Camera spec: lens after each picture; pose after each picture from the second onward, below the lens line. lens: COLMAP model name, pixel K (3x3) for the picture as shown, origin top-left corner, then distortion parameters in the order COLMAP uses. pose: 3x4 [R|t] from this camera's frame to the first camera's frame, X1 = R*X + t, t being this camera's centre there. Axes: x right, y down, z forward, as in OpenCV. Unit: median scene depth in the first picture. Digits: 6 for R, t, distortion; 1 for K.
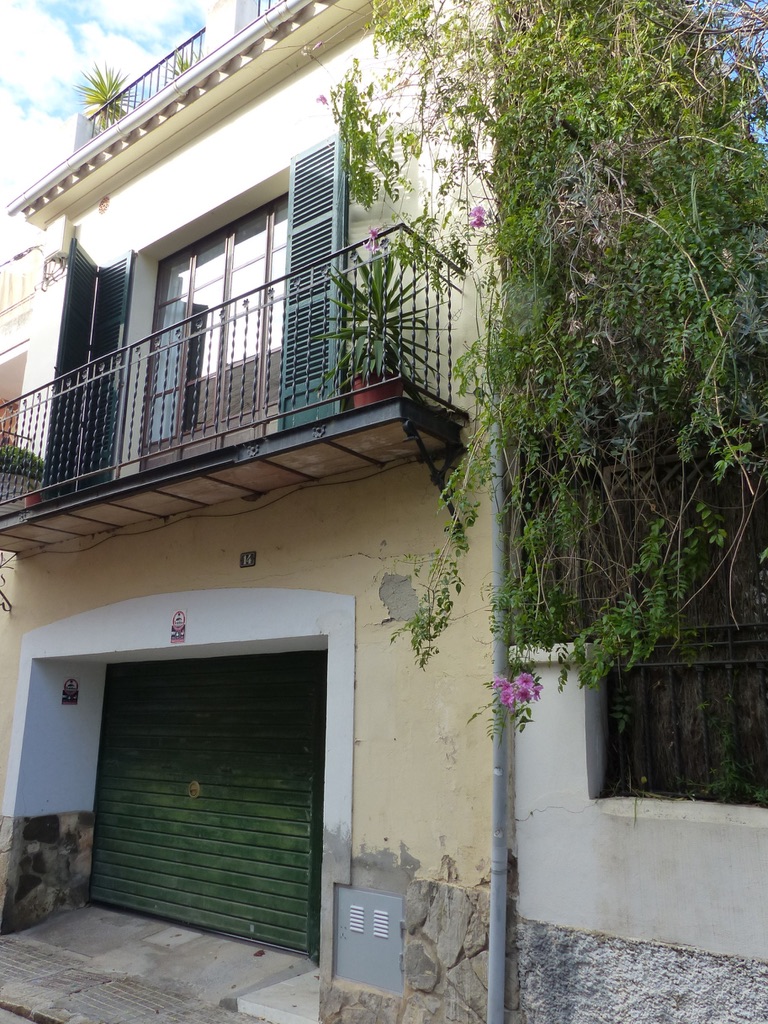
lens RADIAL K [[760.1, 0, 384.1], [0, 760.1, 515.0], [0, 0, 1]] dist [-0.007697, 0.005165]
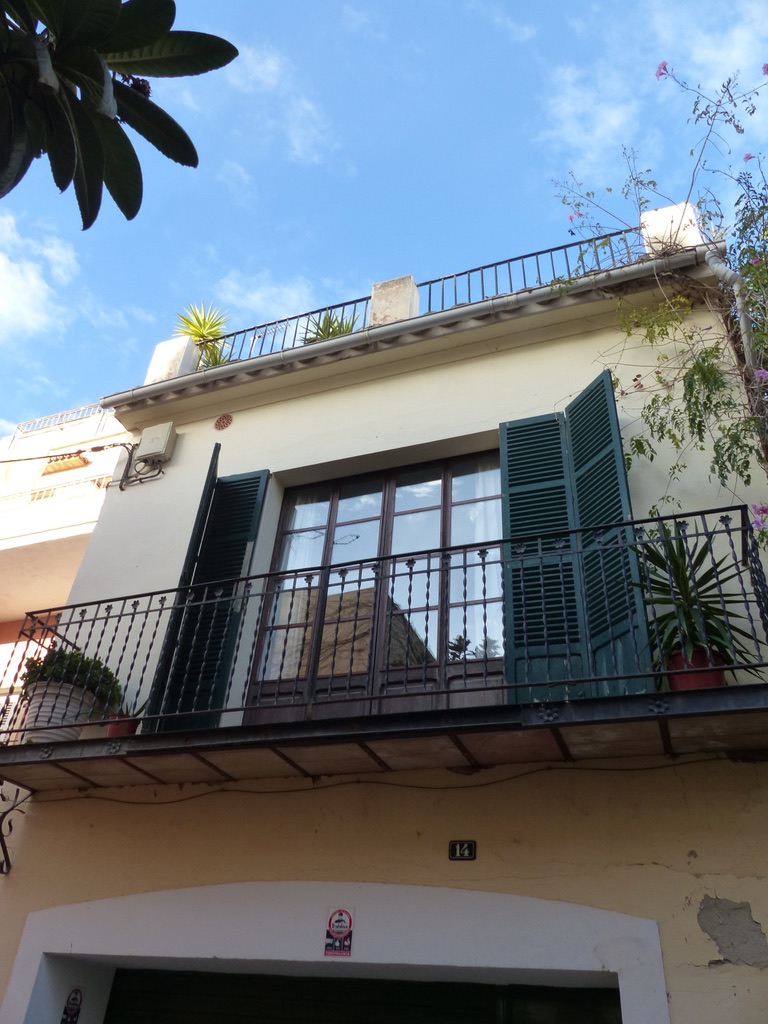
lens RADIAL K [[760.1, 0, 382.6], [0, 760.1, 513.2], [0, 0, 1]] dist [-0.007697, 0.005165]
pose [[0.961737, 0.207564, 0.178827, -0.390366], [-0.130416, 0.920853, -0.367453, 0.029682], [-0.240944, 0.330072, 0.912688, 0.138493]]
